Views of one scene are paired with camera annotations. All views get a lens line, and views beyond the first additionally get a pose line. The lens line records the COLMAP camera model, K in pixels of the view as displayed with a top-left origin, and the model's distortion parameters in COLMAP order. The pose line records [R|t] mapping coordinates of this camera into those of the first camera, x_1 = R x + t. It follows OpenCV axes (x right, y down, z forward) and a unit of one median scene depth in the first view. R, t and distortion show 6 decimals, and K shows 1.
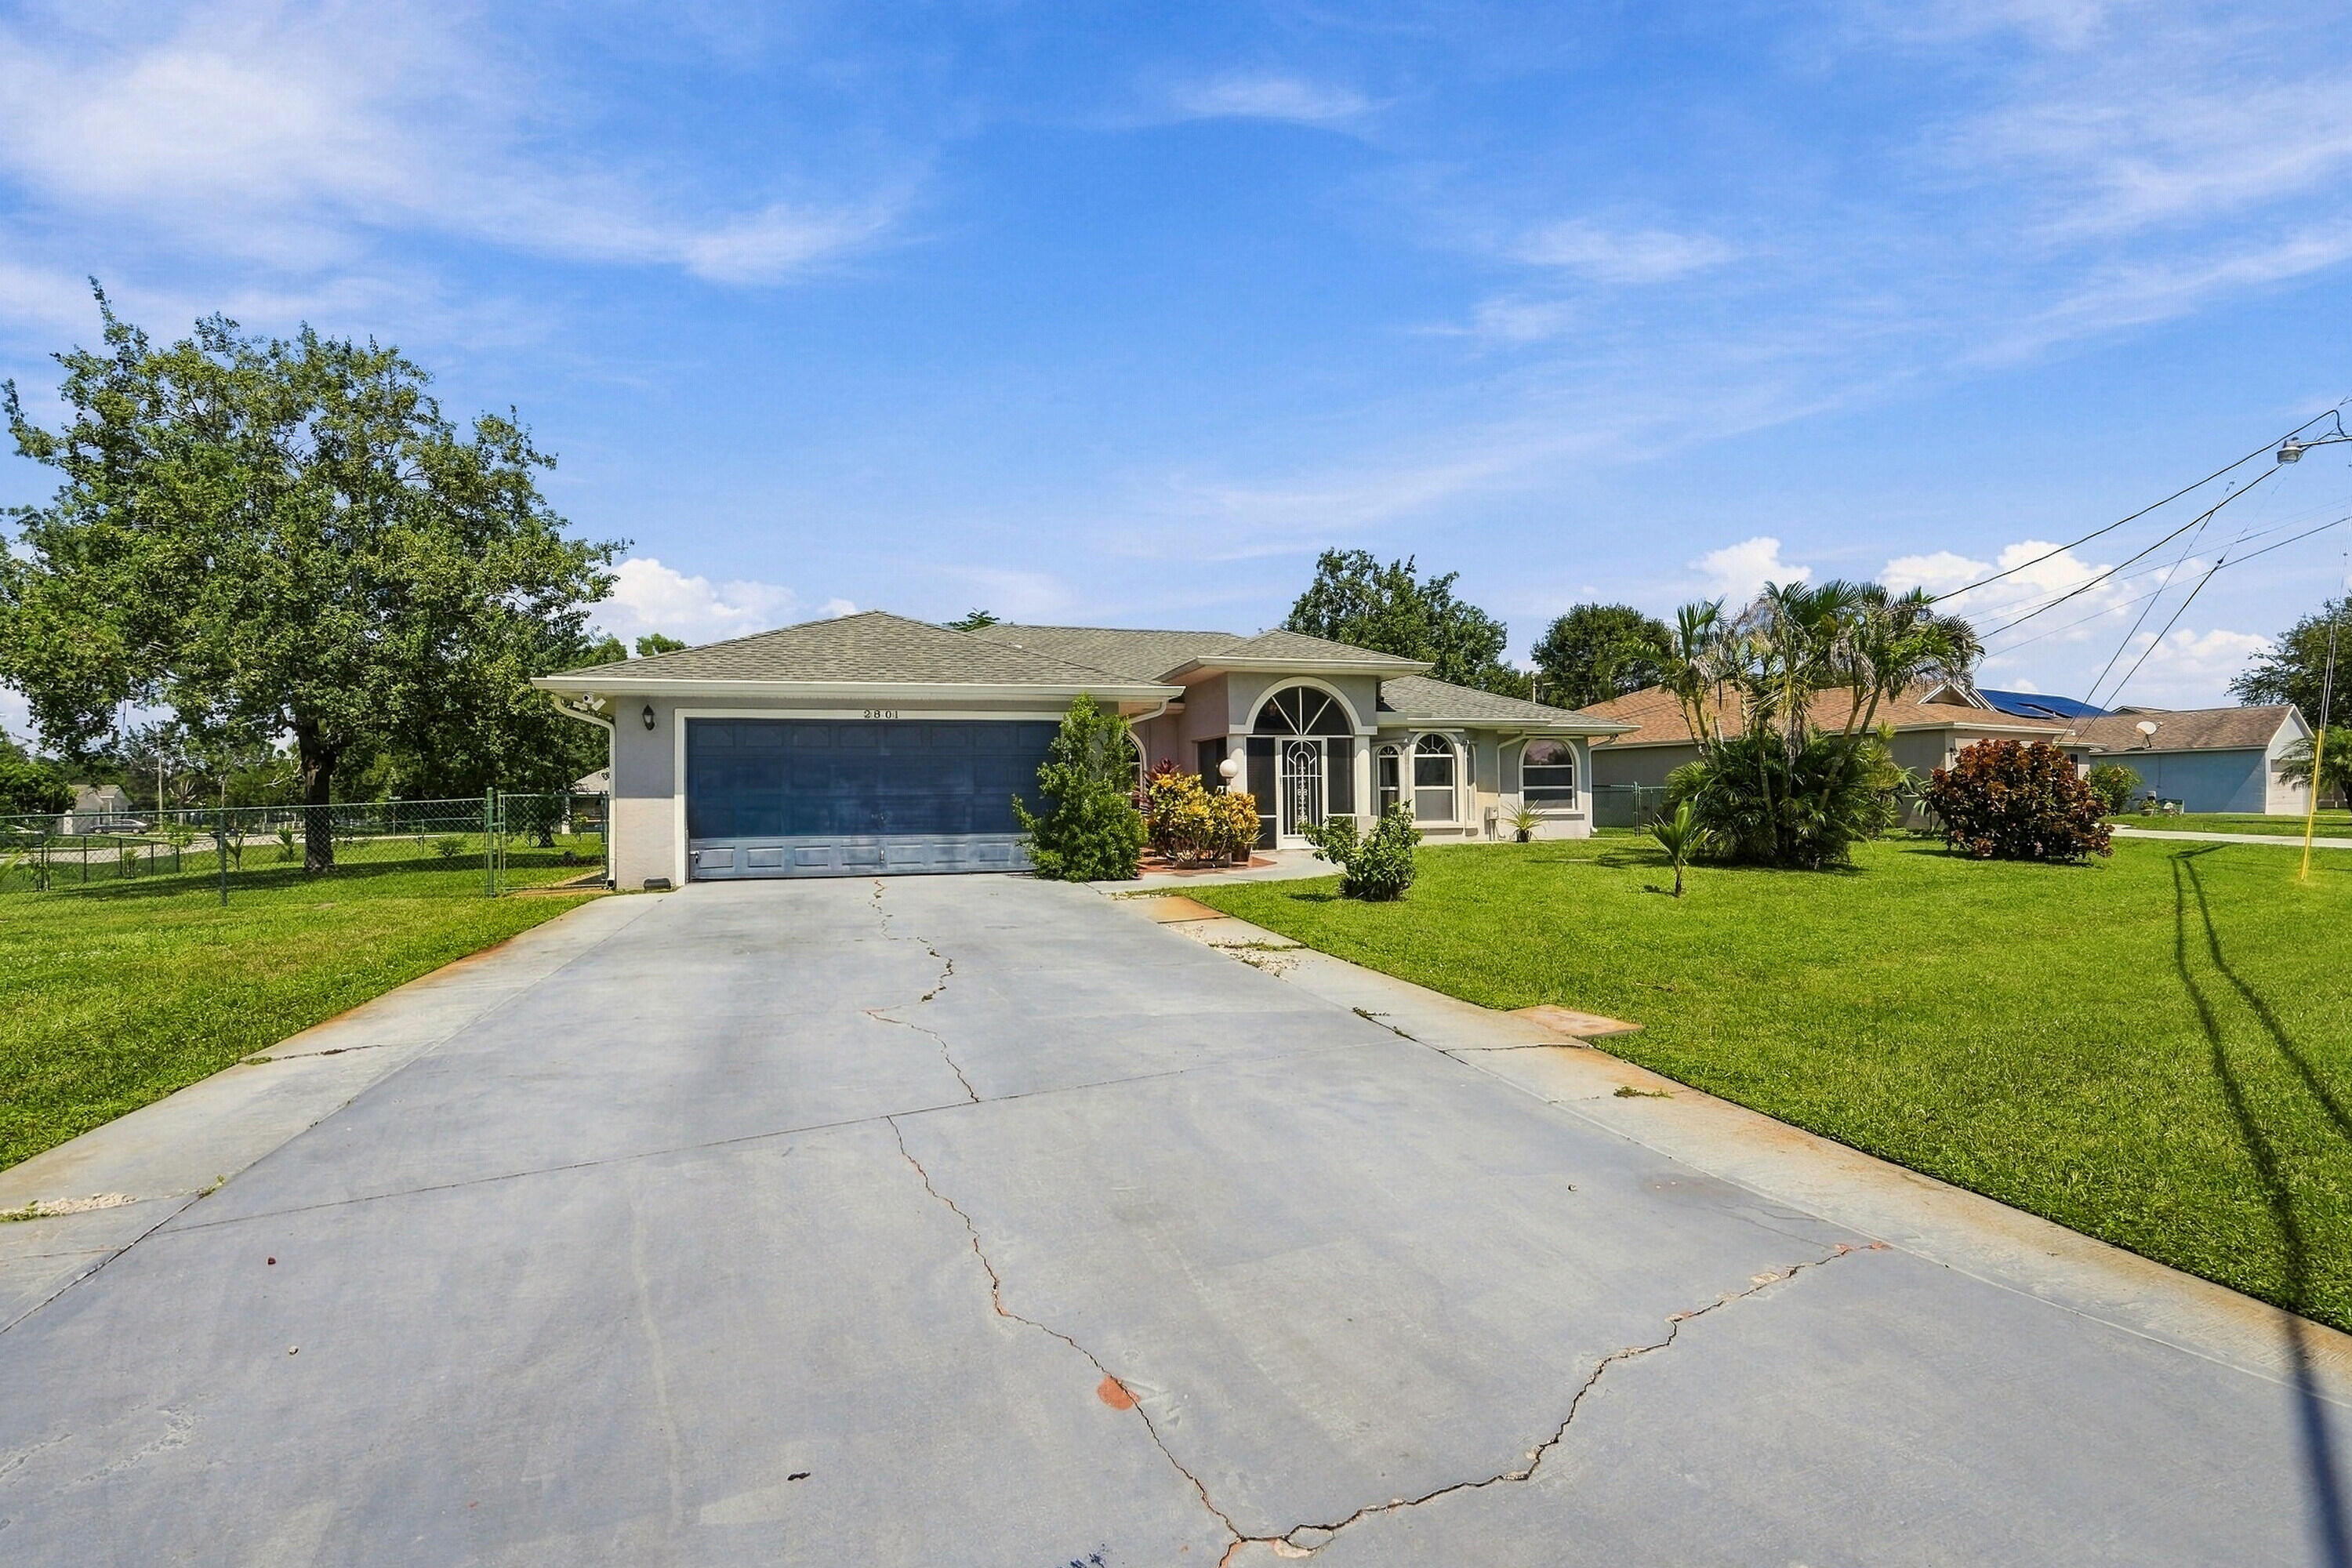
lens RADIAL K [[1111.9, 0, 1176.0], [0, 1111.9, 784.0], [0, 0, 1]] dist [0.004413, 0.001047]
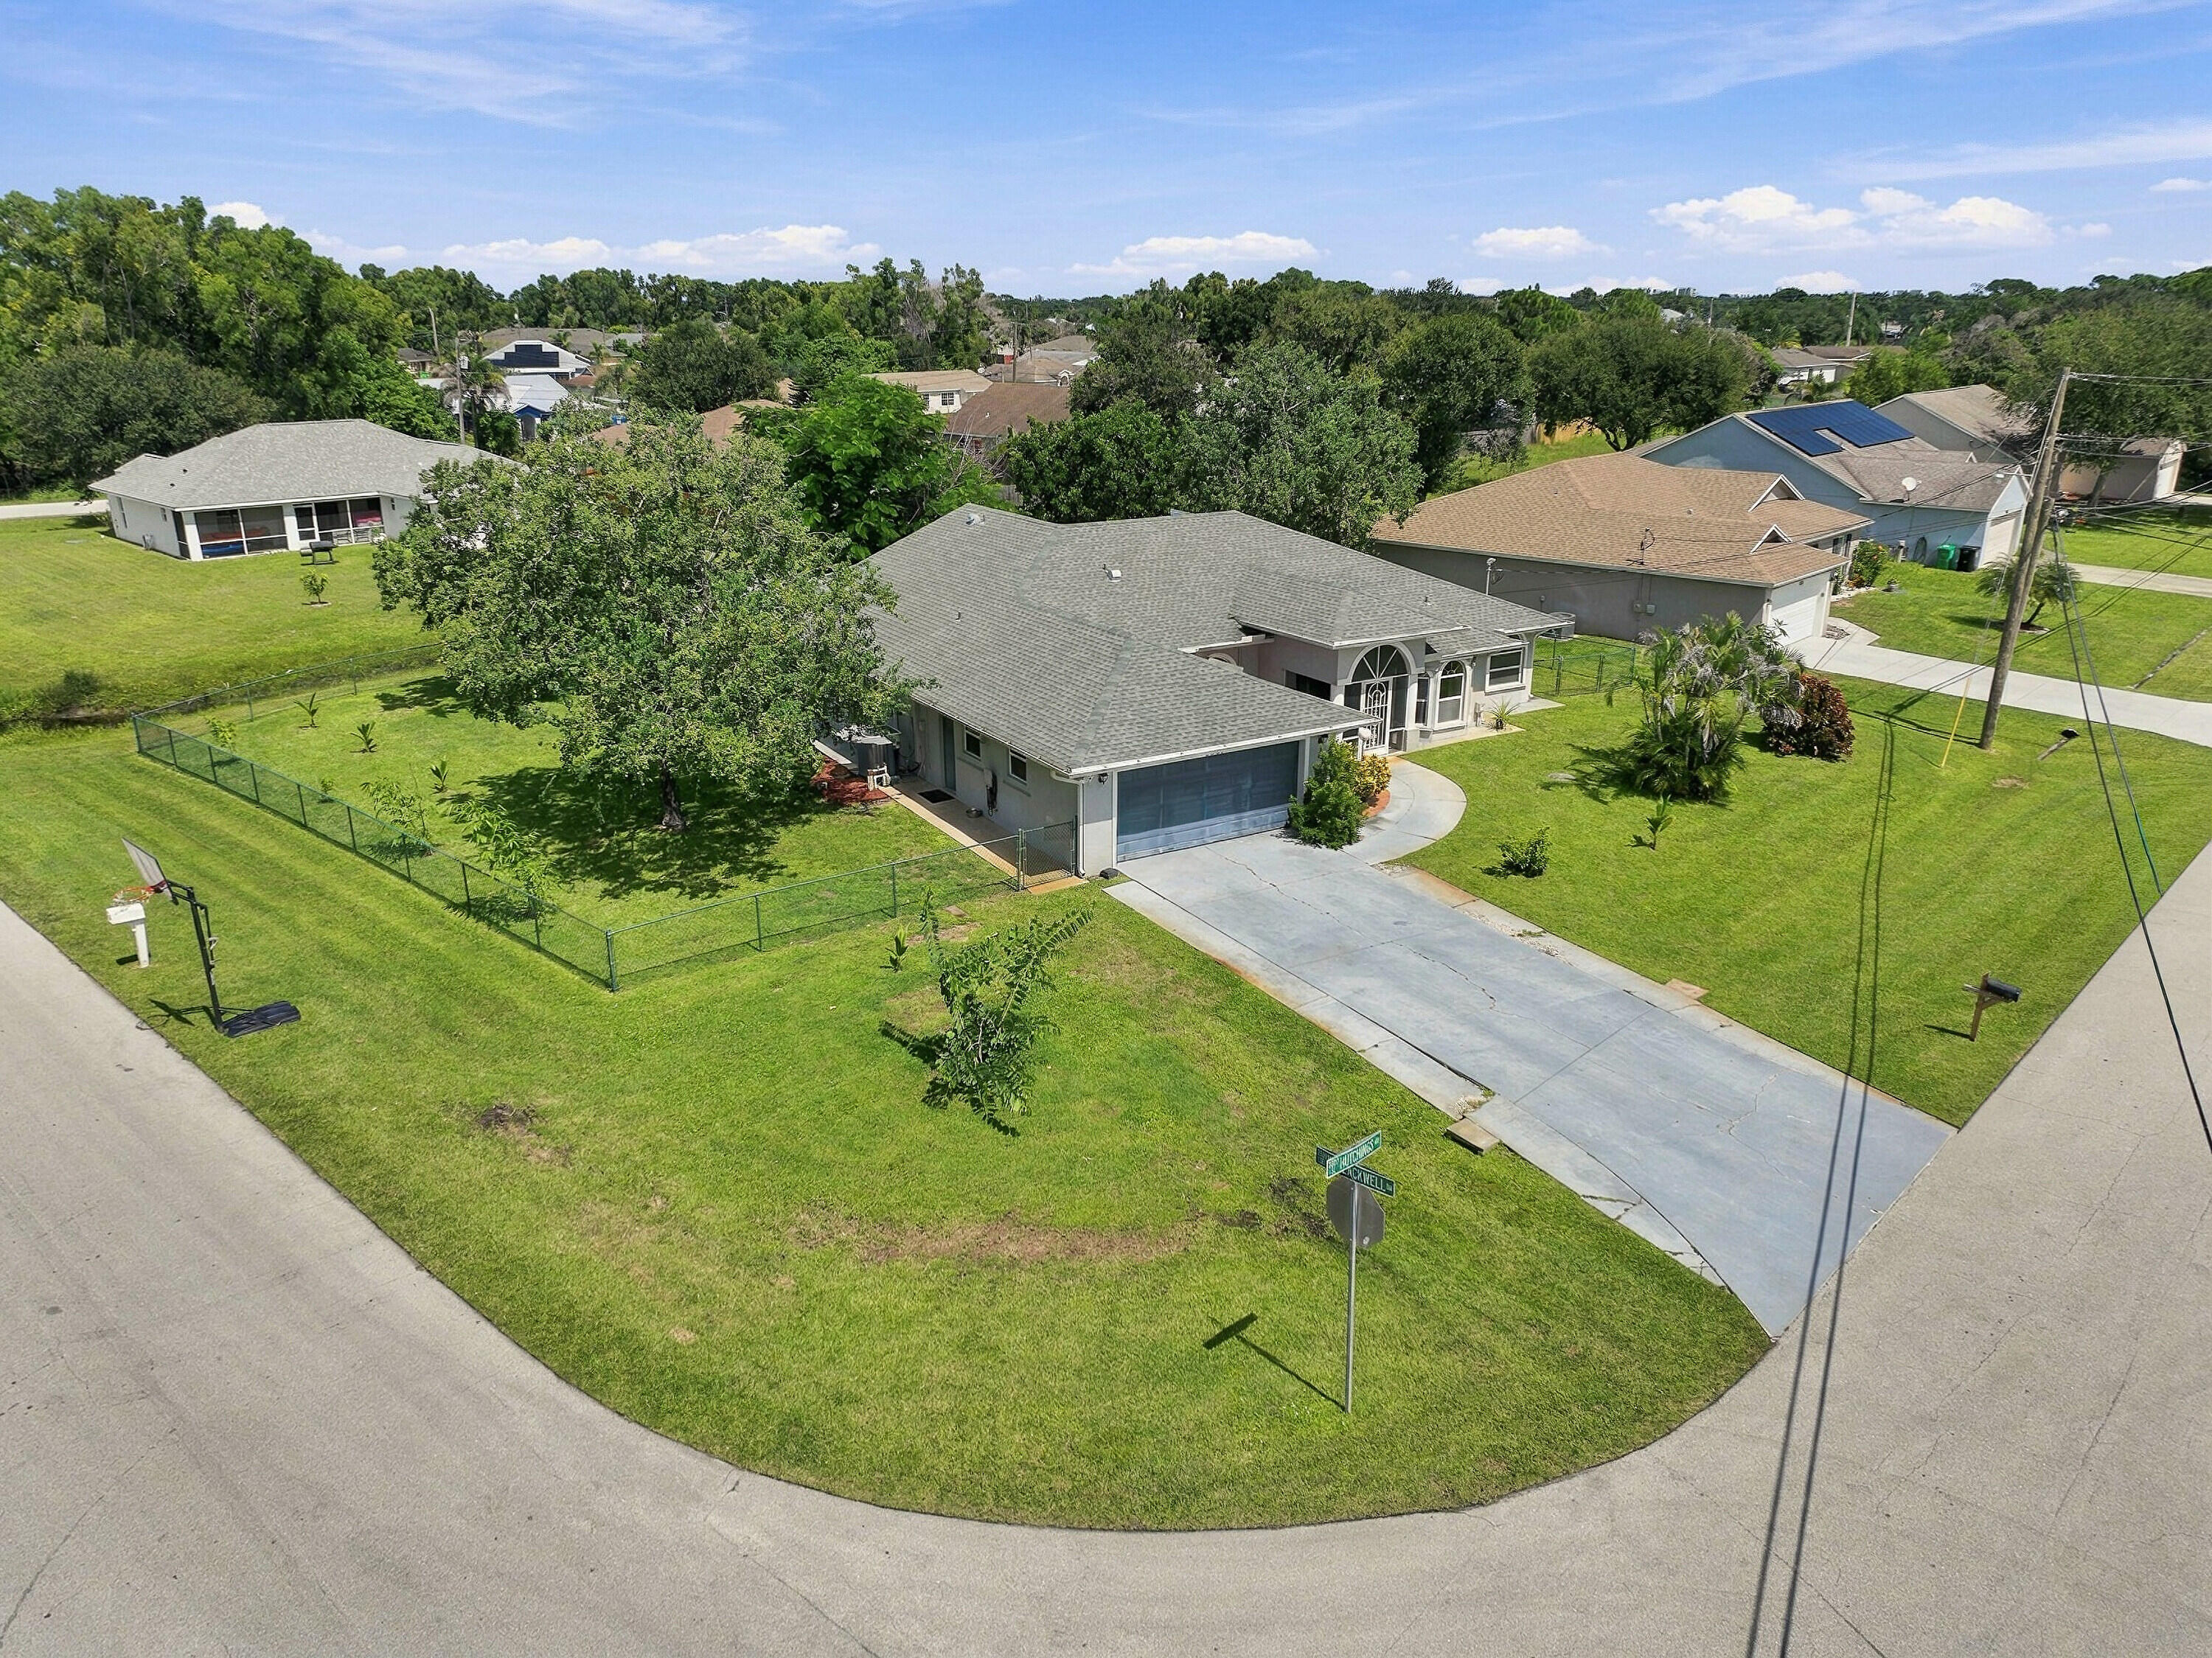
lens RADIAL K [[1566.9, 0, 1106.0], [0, 1566.9, 829.0], [0, 0, 1]] dist [0.004511, -0.003248]
pose [[0.967510, -0.068267, 0.243442, -0.706438], [-0.017846, 0.942018, 0.335089, -0.516304], [-0.252202, -0.328546, 0.910193, -0.766880]]
